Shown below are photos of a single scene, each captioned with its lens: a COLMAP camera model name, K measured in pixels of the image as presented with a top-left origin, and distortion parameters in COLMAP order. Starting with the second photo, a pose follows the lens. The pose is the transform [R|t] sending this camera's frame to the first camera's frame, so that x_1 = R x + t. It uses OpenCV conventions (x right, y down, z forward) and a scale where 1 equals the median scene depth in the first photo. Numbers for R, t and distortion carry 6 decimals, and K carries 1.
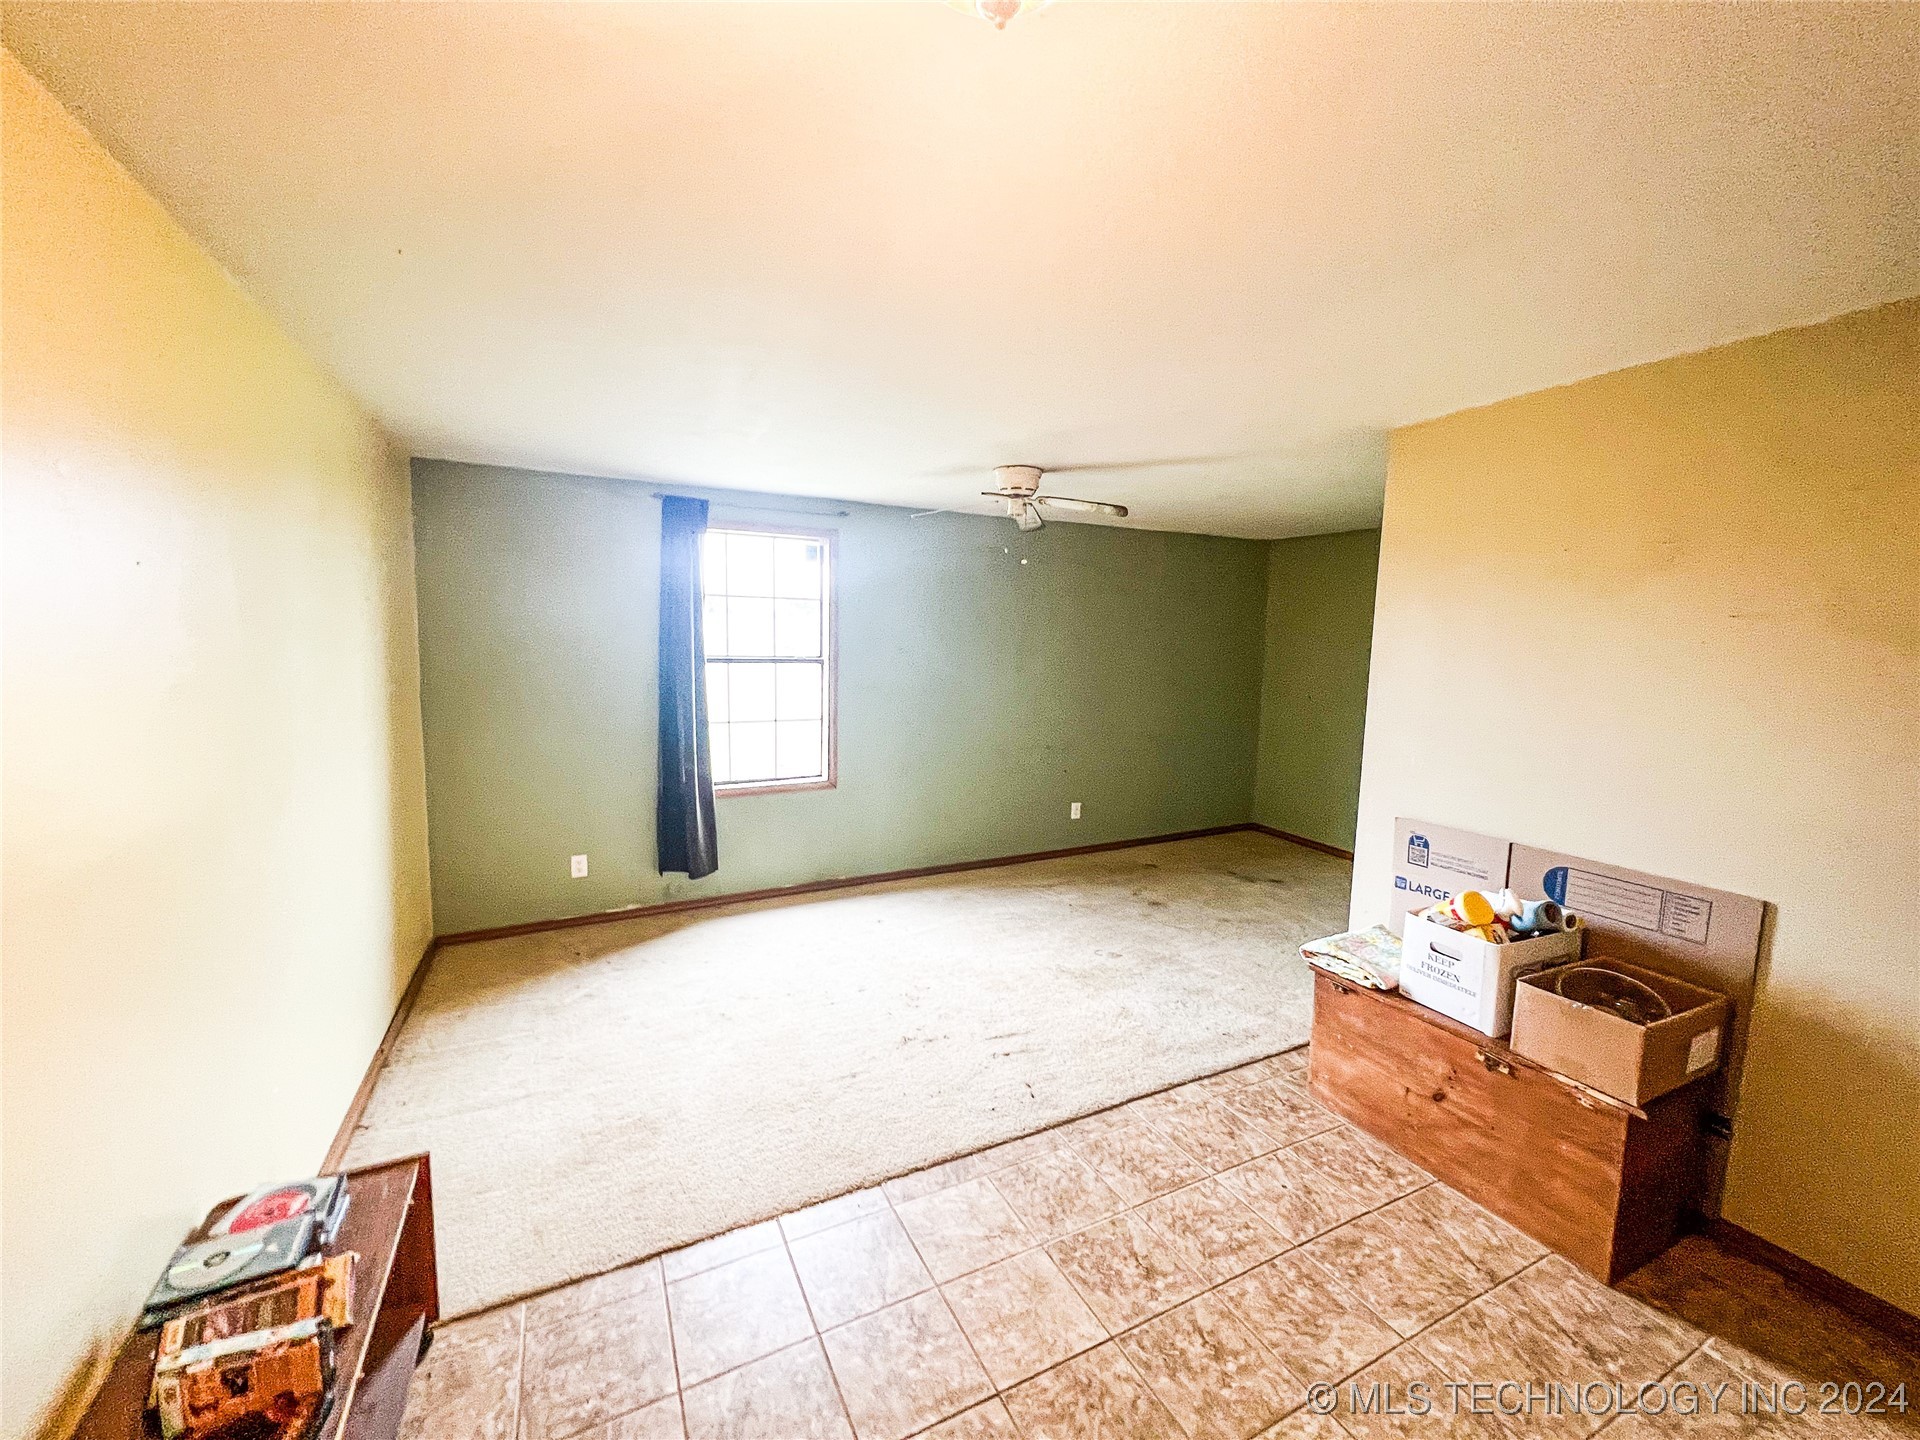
lens RADIAL K [[772.4, 0, 956.8], [0, 772.4, 722.3], [0, 0, 1]] dist [-0.000019, 0.000005]
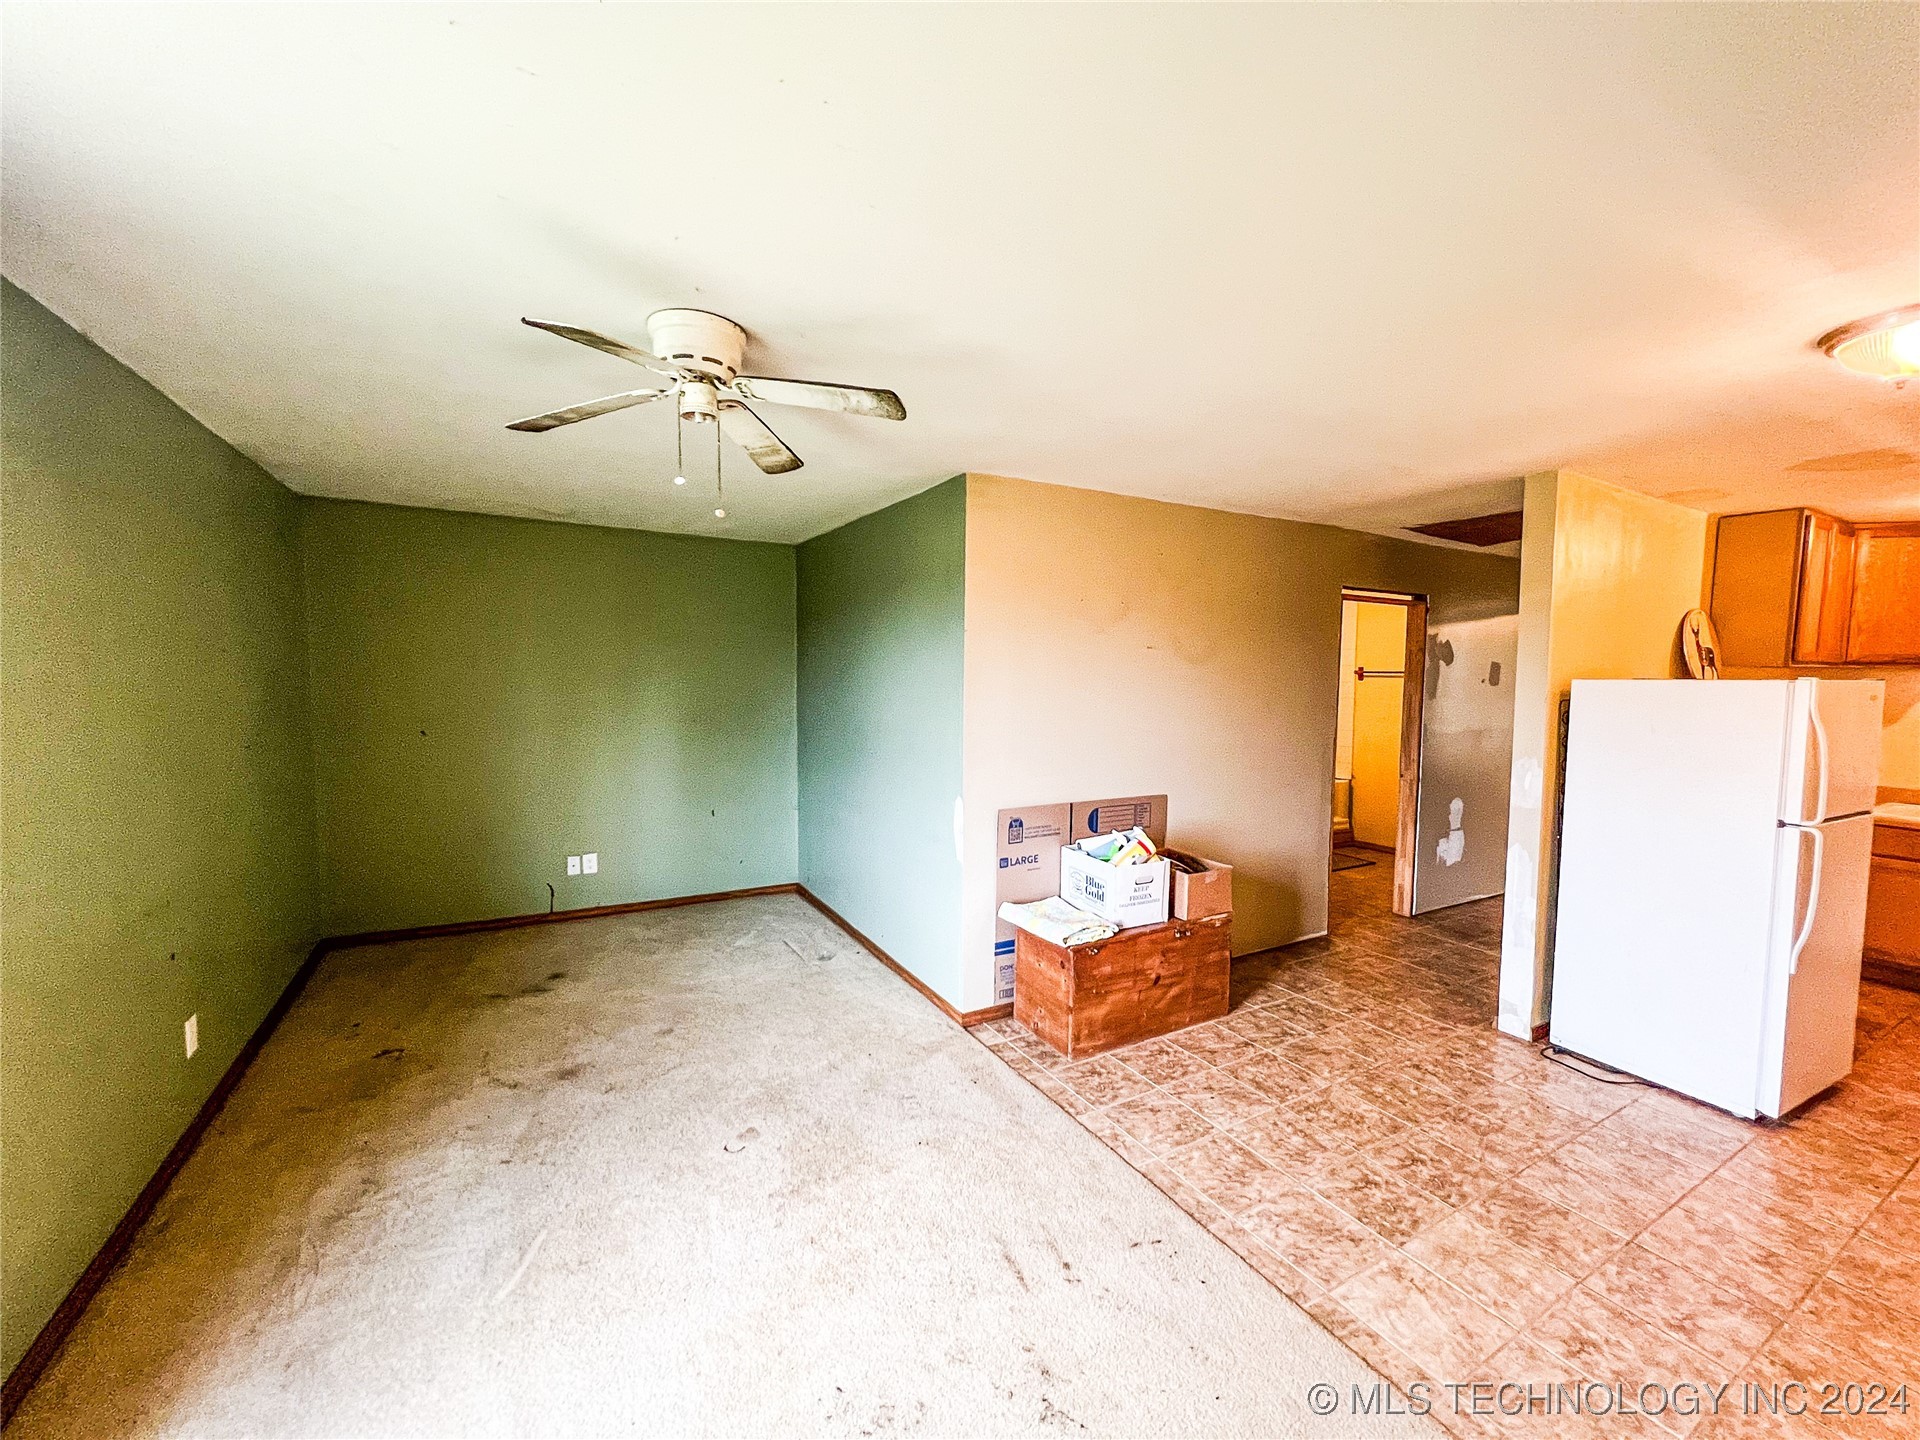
lens RADIAL K [[772.4, 0, 956.8], [0, 772.4, 716.5], [0, 0, 1]] dist [-0.000019, 0.000005]
pose [[-0.057450, -0.083250, 0.994871, -0.656250], [0.095066, 0.991533, 0.088460, -0.143616], [-0.993812, 0.099661, -0.049049, 1.236610]]
